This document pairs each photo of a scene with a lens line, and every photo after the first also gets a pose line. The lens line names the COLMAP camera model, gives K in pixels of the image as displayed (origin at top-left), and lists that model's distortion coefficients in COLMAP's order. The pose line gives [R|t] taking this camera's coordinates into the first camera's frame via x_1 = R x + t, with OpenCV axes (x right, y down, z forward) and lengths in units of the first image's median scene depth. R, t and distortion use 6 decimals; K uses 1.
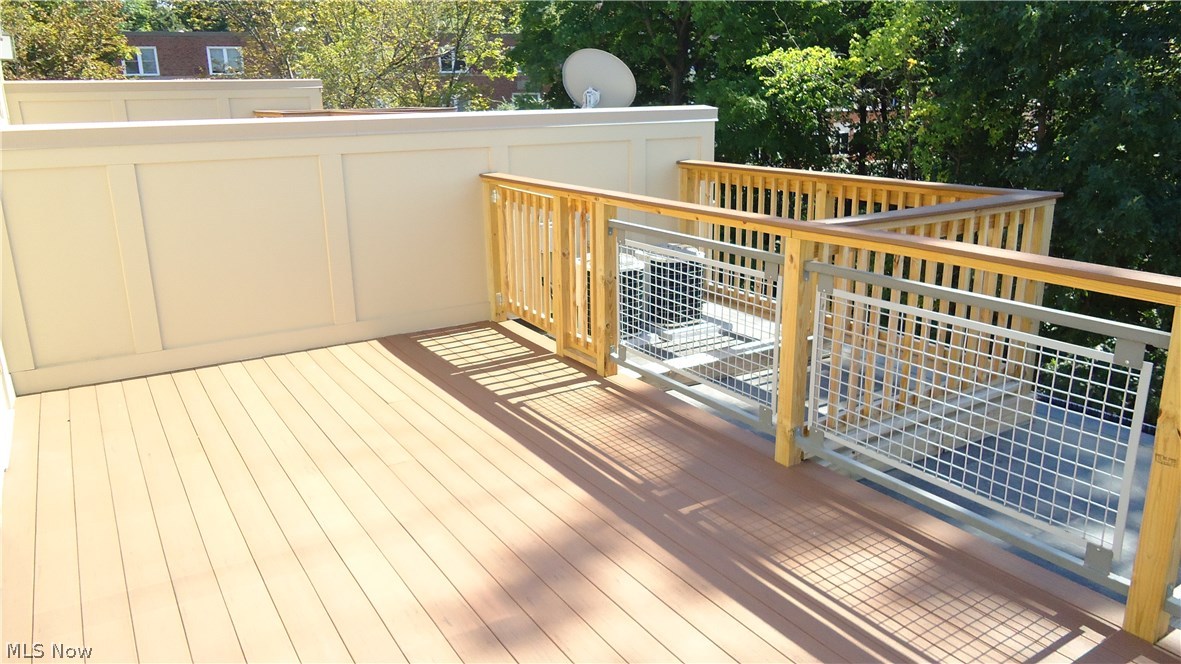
lens RADIAL K [[857.7, 0, 590.5], [0, 857.7, 332.0], [0, 0, 1]] dist [-0.006436, 0.003273]
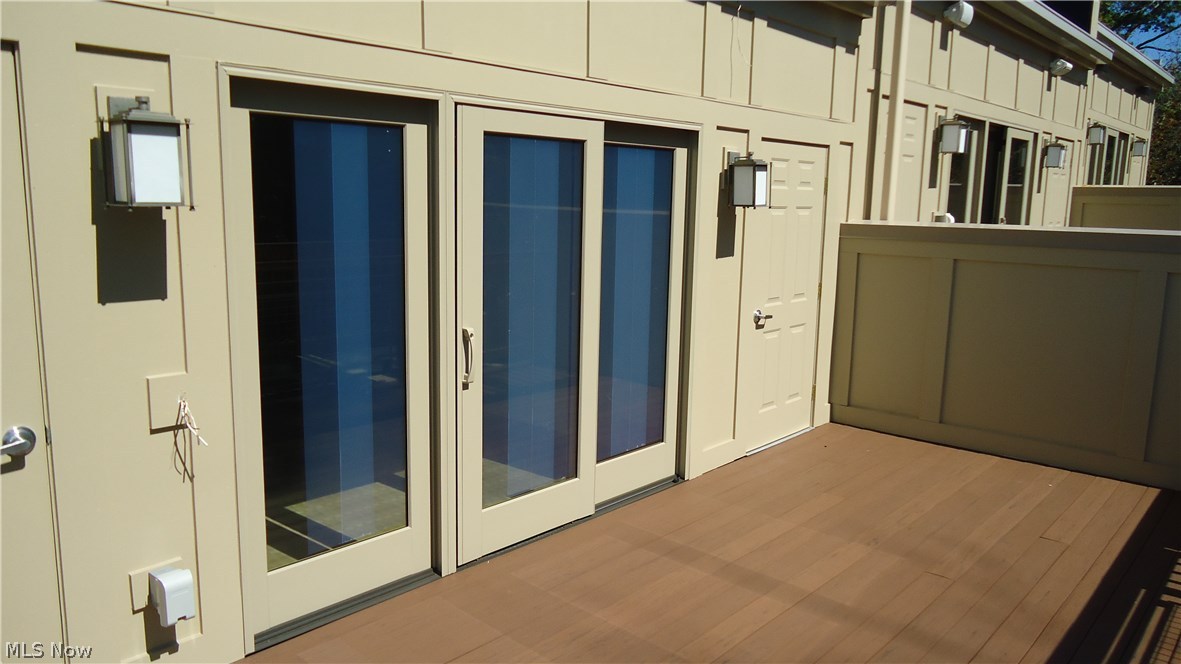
lens RADIAL K [[857.7, 0, 590.5], [0, 857.7, 332.0], [0, 0, 1]] dist [-0.006436, 0.003273]
pose [[0.293589, 0.173391, -0.940075, 0.395833], [-0.277199, 0.956600, 0.089869, -0.066326], [0.914859, 0.234203, 0.328911, 0.195946]]
